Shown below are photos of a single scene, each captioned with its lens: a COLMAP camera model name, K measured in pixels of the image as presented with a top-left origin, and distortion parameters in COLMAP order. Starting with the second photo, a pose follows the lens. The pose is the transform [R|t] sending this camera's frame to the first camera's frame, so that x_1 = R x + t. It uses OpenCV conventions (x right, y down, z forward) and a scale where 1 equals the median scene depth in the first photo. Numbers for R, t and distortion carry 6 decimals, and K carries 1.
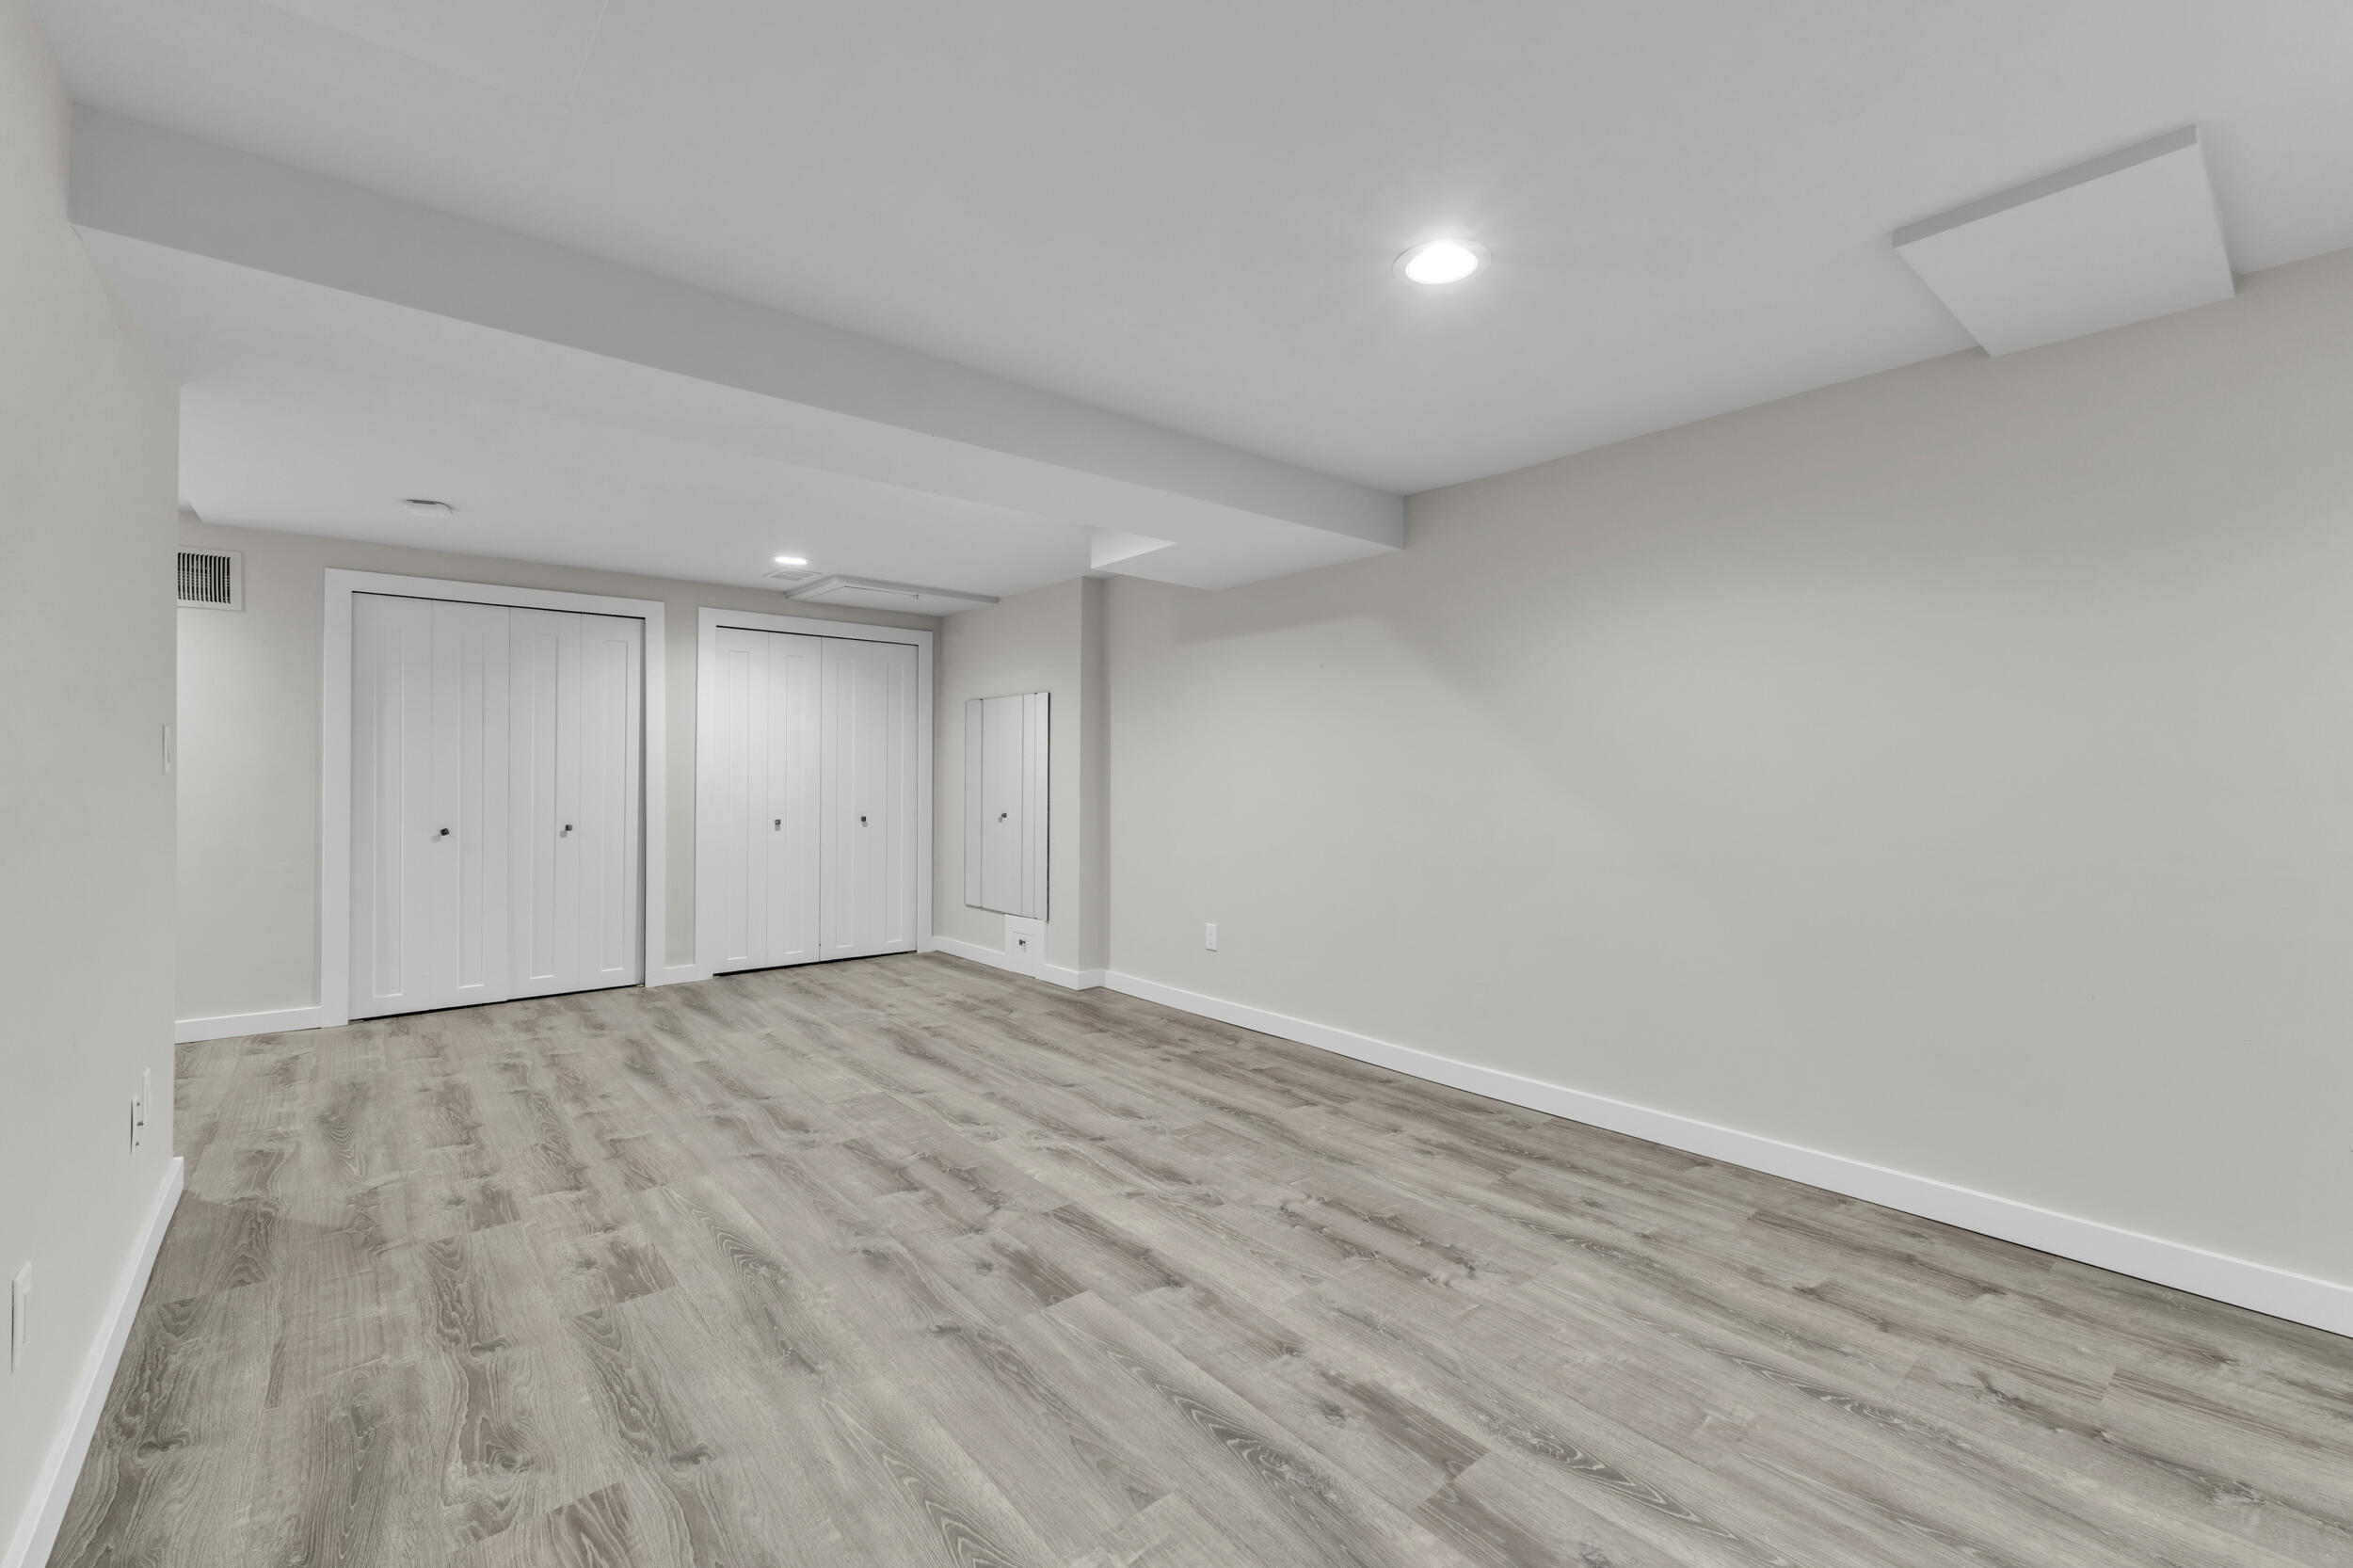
lens RADIAL K [[984.6, 0, 1180.7], [0, 984.6, 780.4], [0, 0, 1]] dist [0.001273, 0.001014]
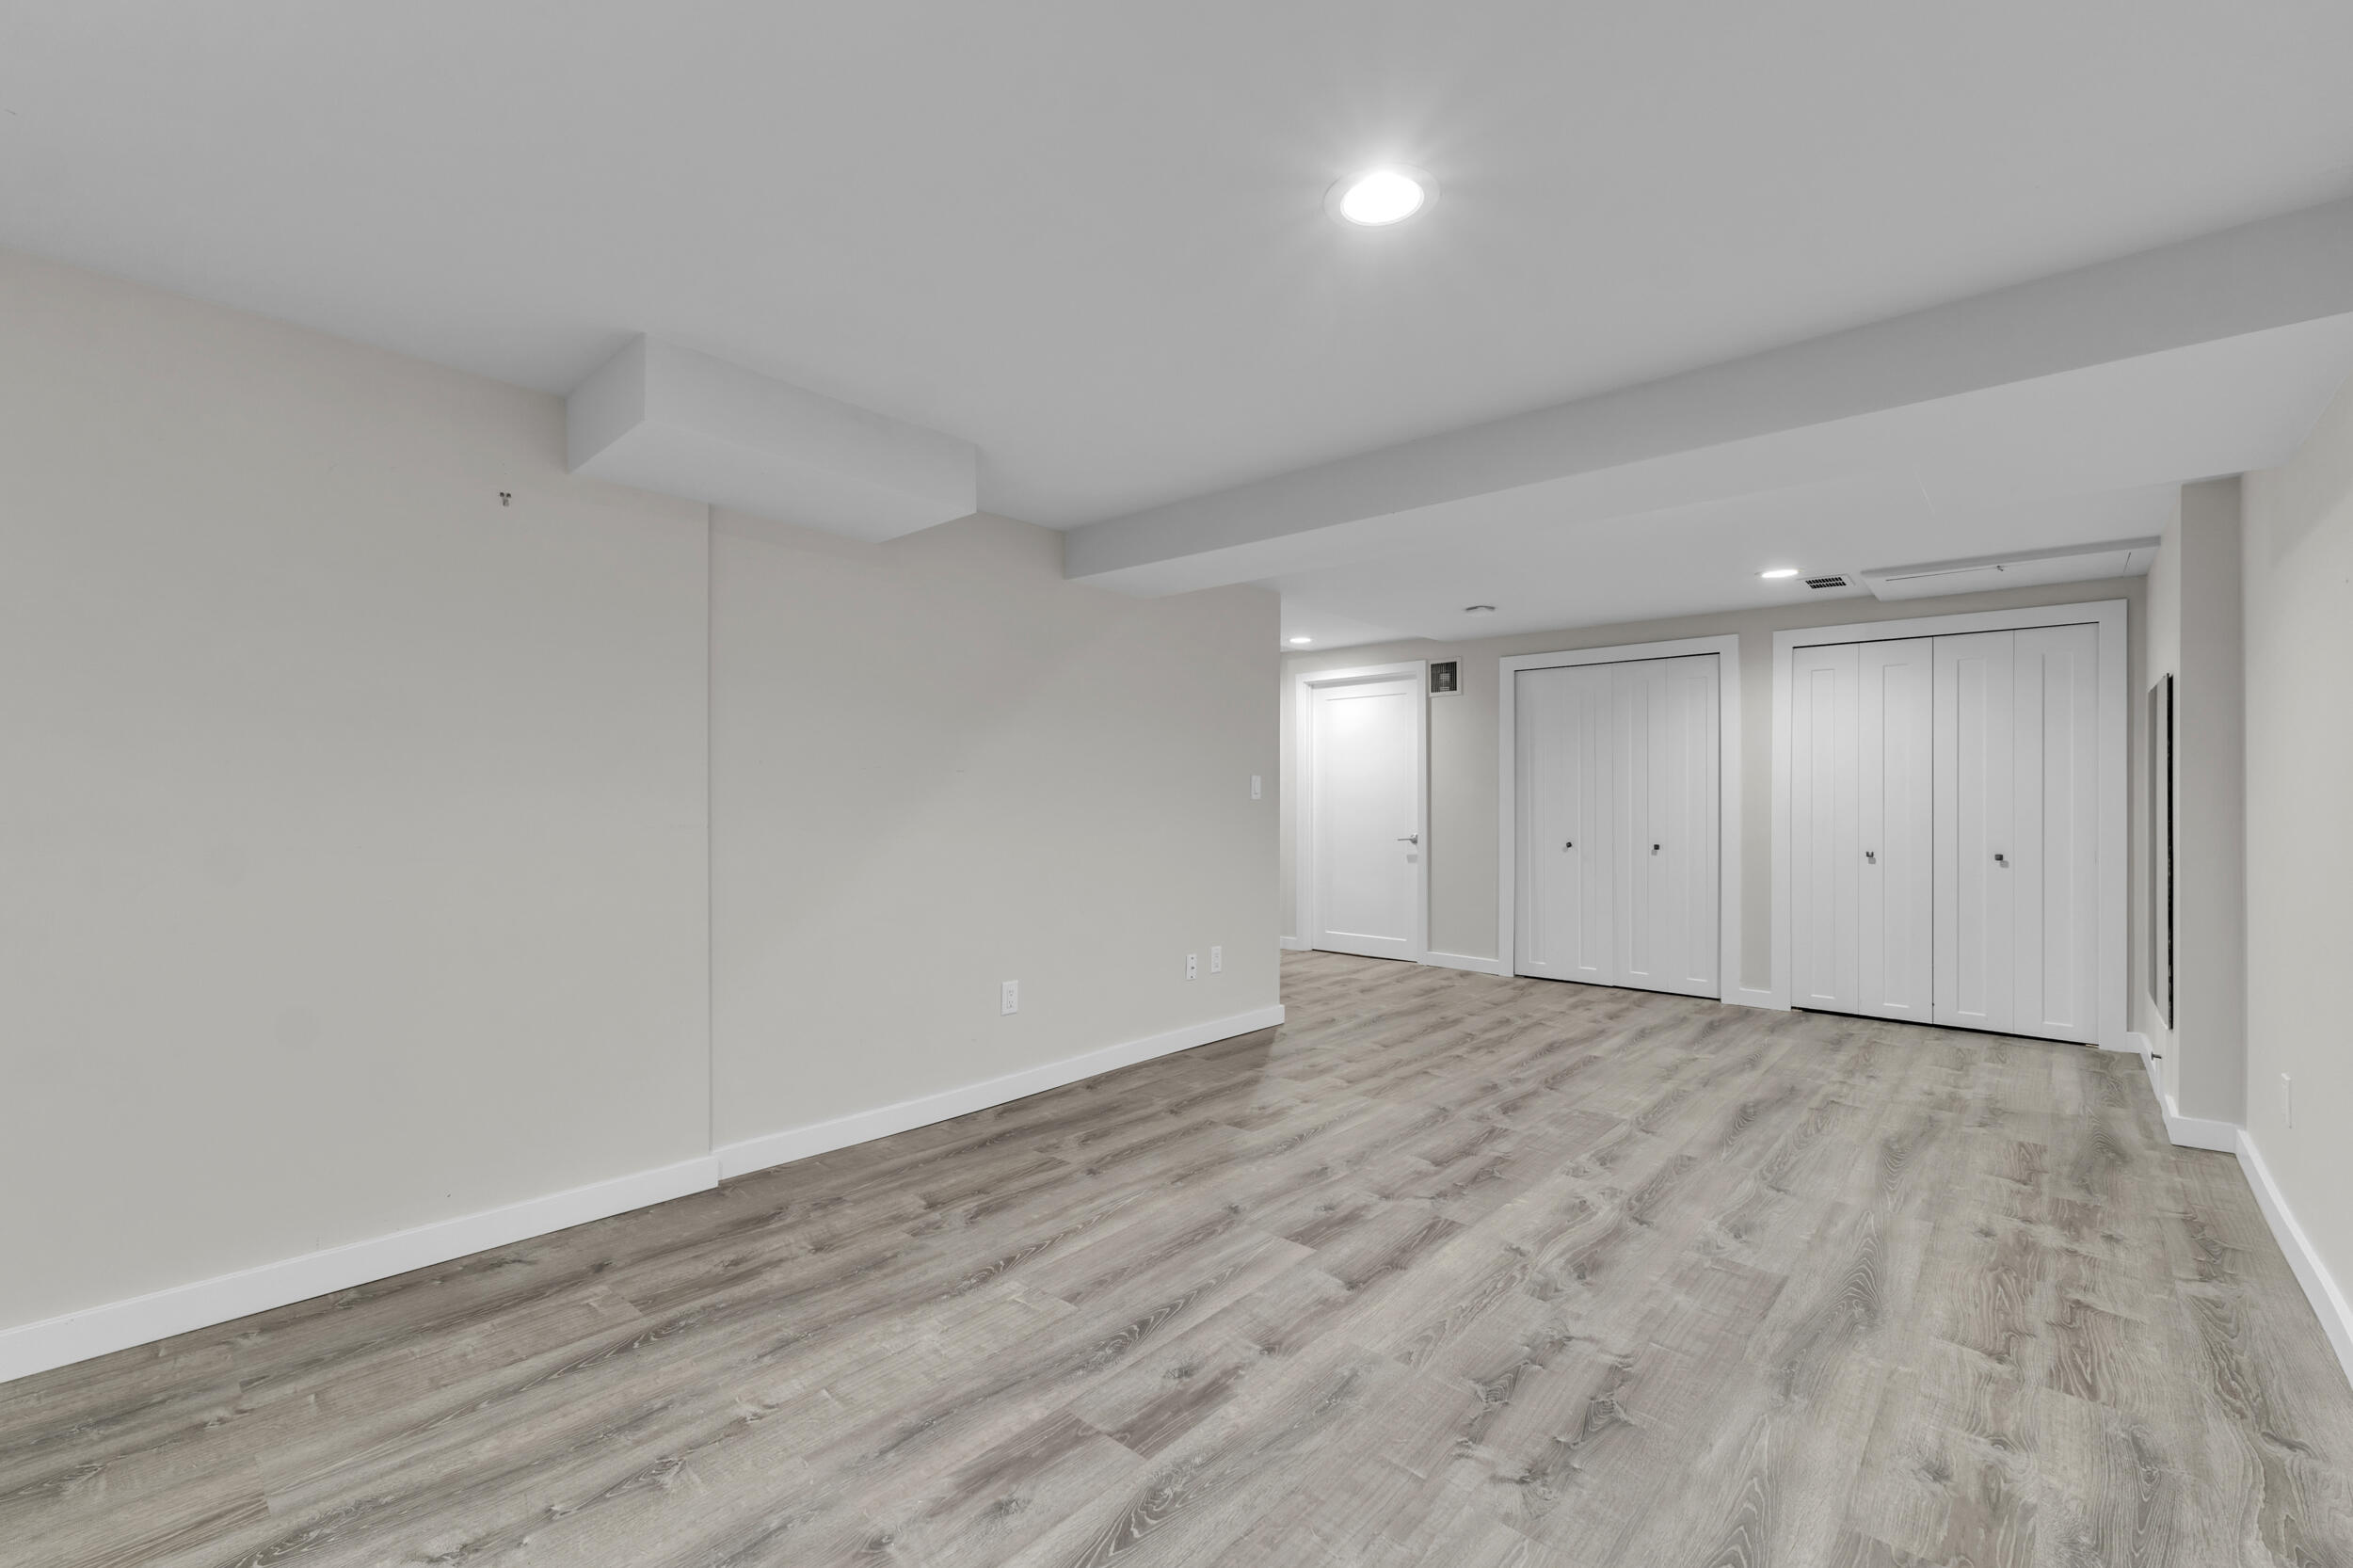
lens RADIAL K [[984.6, 0, 1180.7], [0, 984.6, 780.4], [0, 0, 1]] dist [0.001273, 0.001014]
pose [[0.155500, -0.019093, -0.987651, 0.781059], [-0.006727, 0.999770, -0.020387, -0.003328], [0.987813, 0.009814, 0.155335, 0.503949]]
